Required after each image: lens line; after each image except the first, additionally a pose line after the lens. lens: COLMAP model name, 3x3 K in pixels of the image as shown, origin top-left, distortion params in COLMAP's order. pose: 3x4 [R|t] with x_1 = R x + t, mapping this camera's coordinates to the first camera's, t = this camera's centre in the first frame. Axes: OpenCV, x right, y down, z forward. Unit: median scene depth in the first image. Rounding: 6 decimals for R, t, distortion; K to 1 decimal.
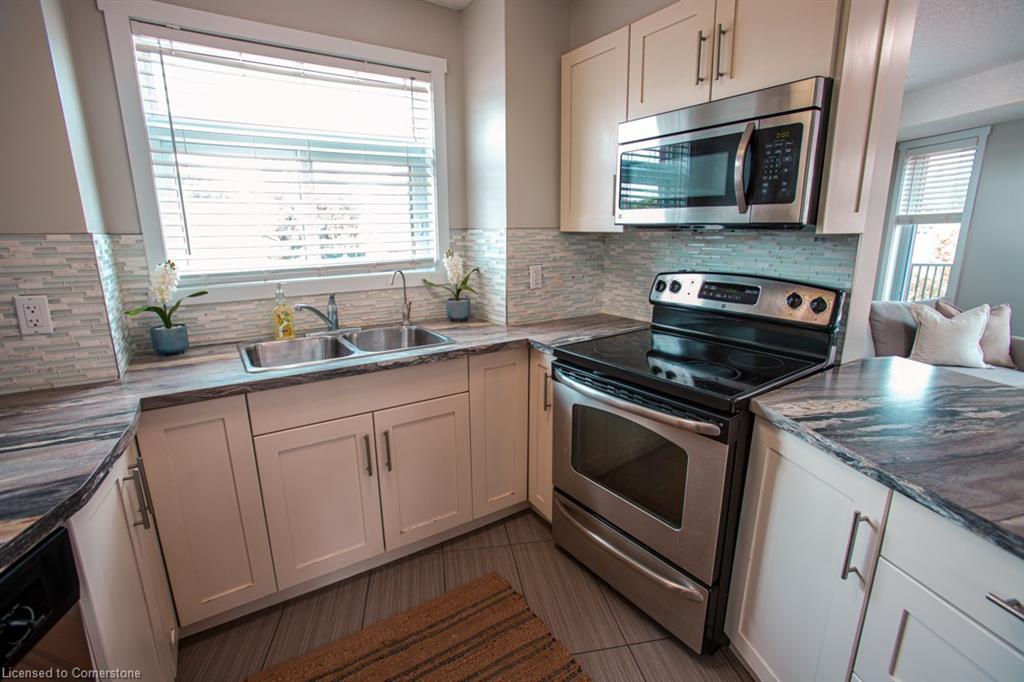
lens RADIAL K [[470.4, 0, 510.6], [0, 470.4, 343.8], [0, 0, 1]] dist [-0.070938, 0.026681]
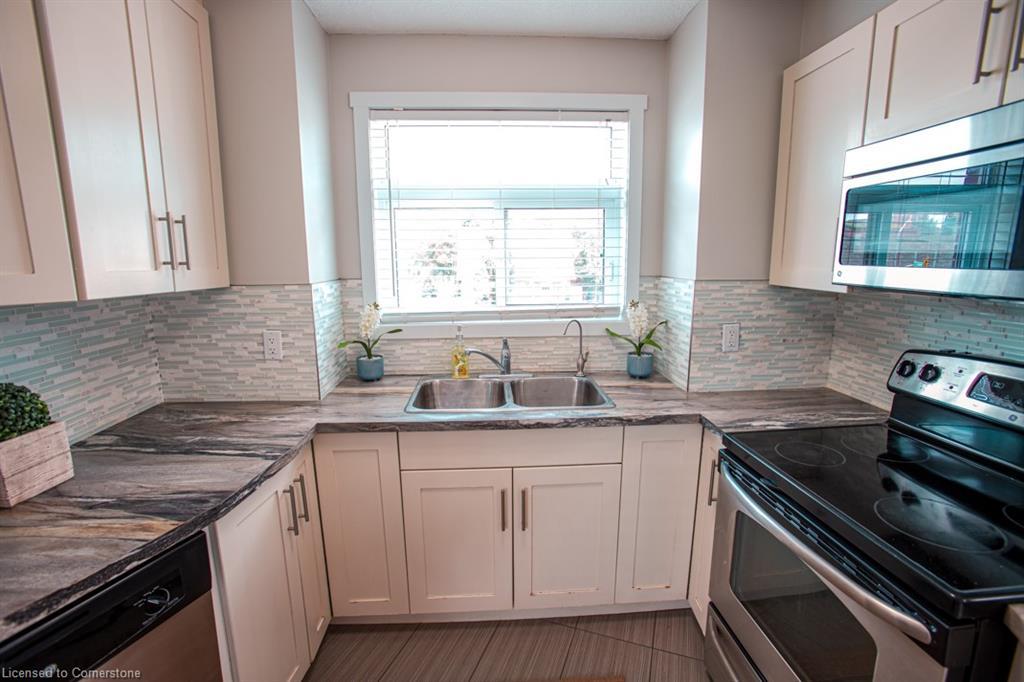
lens RADIAL K [[470.4, 0, 510.6], [0, 470.4, 344.0], [0, 0, 1]] dist [-0.070938, 0.026681]
pose [[0.862976, 0.092850, -0.496641, 0.161531], [-0.115742, 0.993159, -0.015439, -0.093507], [0.491810, 0.070805, 0.867819, 0.120309]]
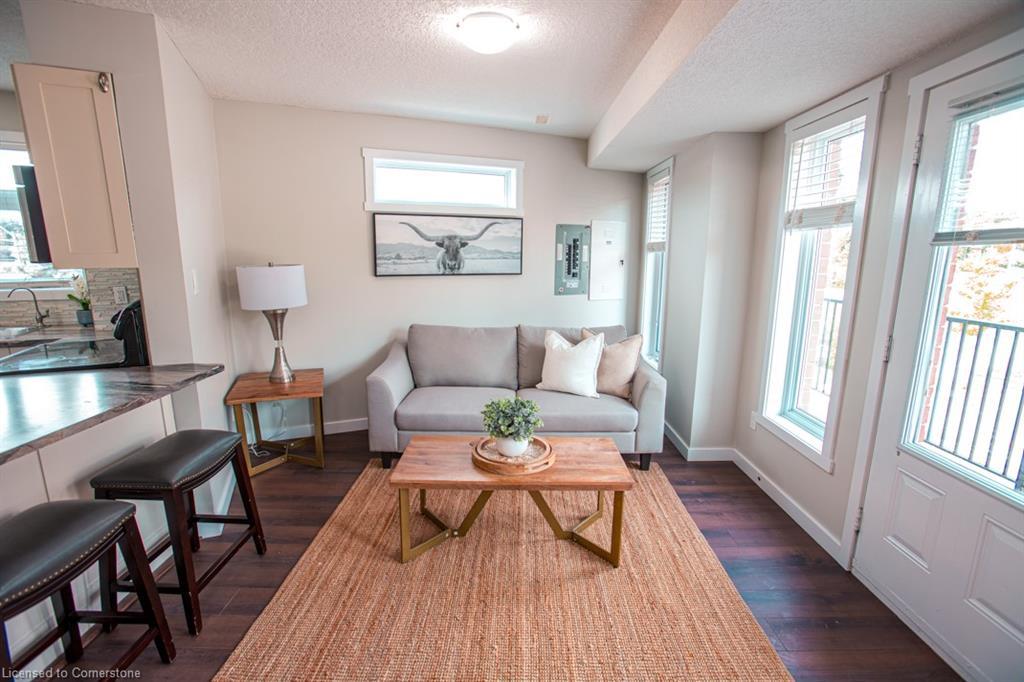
lens RADIAL K [[470.4, 0, 509.0], [0, 470.4, 344.4], [0, 0, 1]] dist [-0.070938, 0.026681]
pose [[0.982837, 0.051824, -0.177044, 1.797669], [-0.058102, 0.997846, -0.030454, -0.033420], [0.175085, 0.040218, 0.983732, -0.108400]]
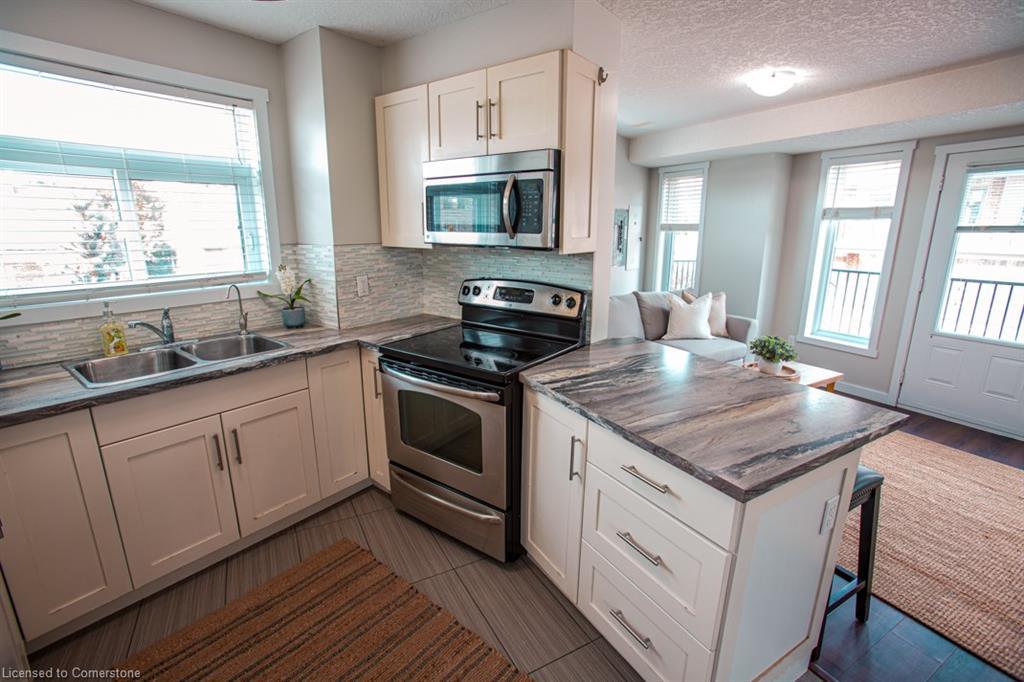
lens RADIAL K [[470.4, 0, 510.5], [0, 470.4, 344.6], [0, 0, 1]] dist [-0.070938, 0.026681]
pose [[0.945364, -0.067524, 0.318948, 0.026571], [0.063150, 0.997714, 0.024050, -0.002775], [-0.319843, -0.002595, 0.947467, -0.266182]]
